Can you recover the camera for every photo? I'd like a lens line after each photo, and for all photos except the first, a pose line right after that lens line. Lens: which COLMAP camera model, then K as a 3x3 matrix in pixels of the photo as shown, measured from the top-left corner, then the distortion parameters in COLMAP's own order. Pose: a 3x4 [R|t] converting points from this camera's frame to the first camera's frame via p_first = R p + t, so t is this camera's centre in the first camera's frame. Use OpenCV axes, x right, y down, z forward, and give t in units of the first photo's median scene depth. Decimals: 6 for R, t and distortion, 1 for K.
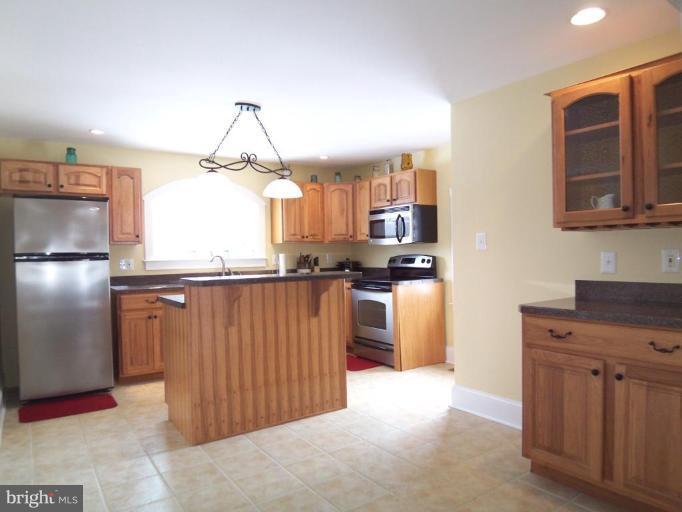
lens RADIAL K [[452.0, 0, 340.9], [0, 452.0, 260.6], [0, 0, 1]] dist [-0.007323, -0.054893]
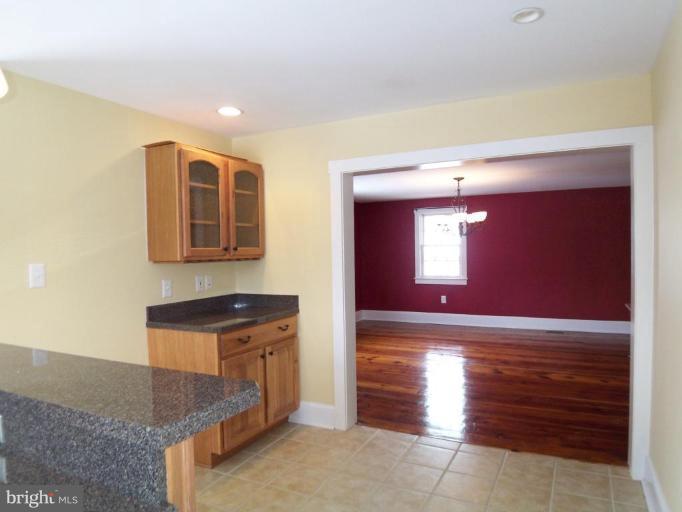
lens RADIAL K [[452.0, 0, 340.9], [0, 452.0, 260.6], [0, 0, 1]] dist [-0.007323, -0.054893]
pose [[-0.449244, 0.003038, 0.893404, -0.468499], [0.043042, 0.998907, 0.018246, -0.048133], [-0.892372, 0.046651, -0.448884, 0.719599]]
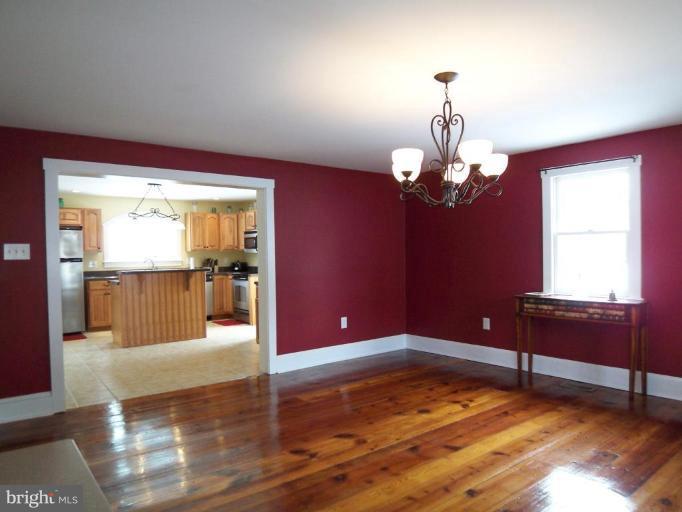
lens RADIAL K [[452.0, 0, 340.9], [0, 452.0, 260.6], [0, 0, 1]] dist [-0.007323, -0.054893]
pose [[0.998617, 0.001824, 0.052552, 0.410488], [-0.001932, 0.999996, 0.002004, -0.011569], [-0.052548, -0.002103, 0.998616, -0.821757]]
